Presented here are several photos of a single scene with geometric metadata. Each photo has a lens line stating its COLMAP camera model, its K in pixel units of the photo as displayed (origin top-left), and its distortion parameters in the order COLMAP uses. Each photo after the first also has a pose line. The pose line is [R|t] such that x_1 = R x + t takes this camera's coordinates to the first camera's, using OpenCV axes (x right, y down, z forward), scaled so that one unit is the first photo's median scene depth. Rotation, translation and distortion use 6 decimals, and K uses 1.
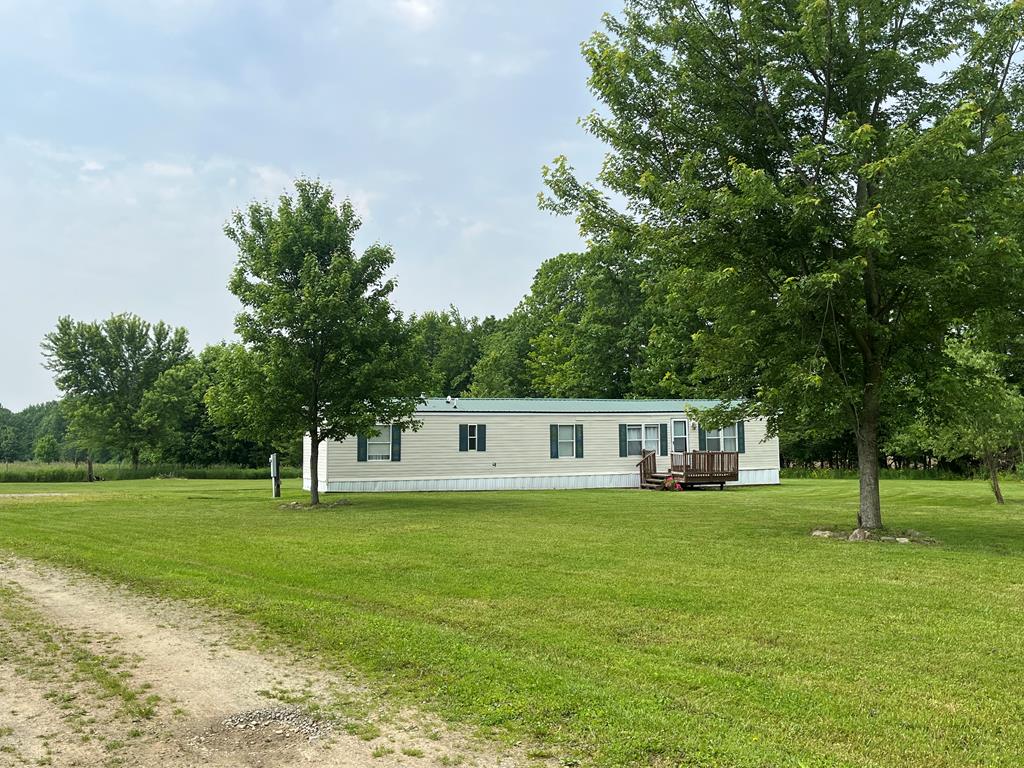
lens RADIAL K [[771.1, 0, 516.4], [0, 771.1, 386.5], [0, 0, 1]] dist [0.065138, -0.072137]
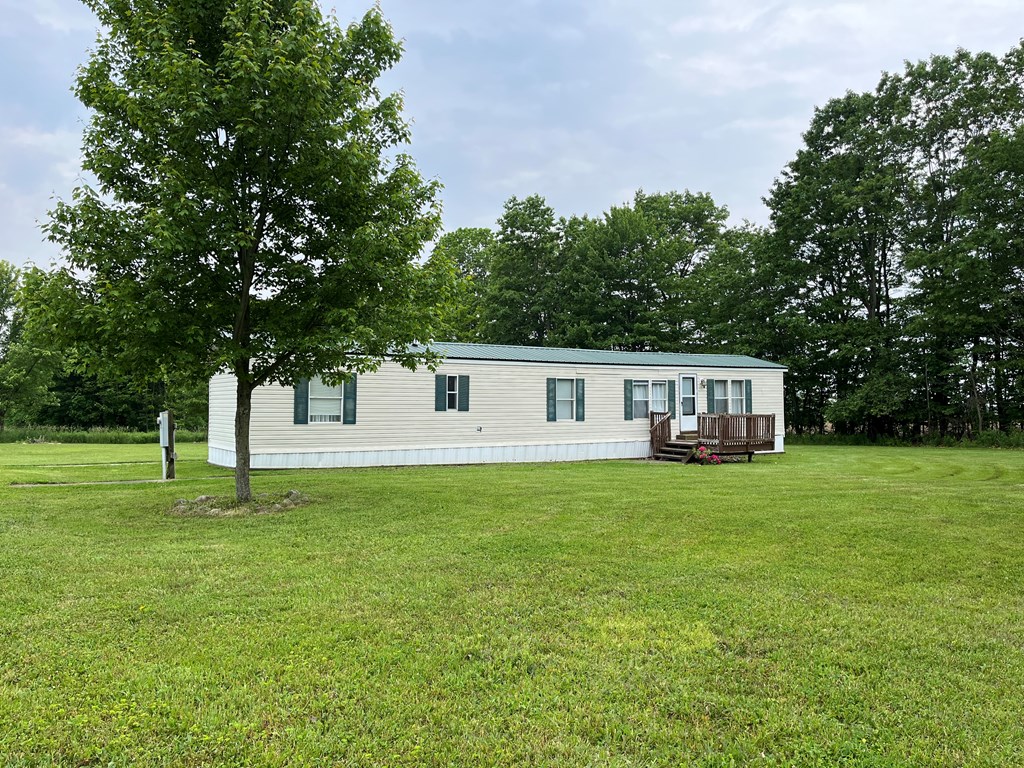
lens RADIAL K [[667.3, 0, 512.0], [0, 667.3, 384.0], [0, 0, 1]] dist [-0.002535, -0.000643]
pose [[0.984676, 0.014520, 0.173788, -0.105628], [-0.020356, 0.999285, 0.031849, 0.034477], [-0.173201, -0.034898, 0.984268, 0.342068]]
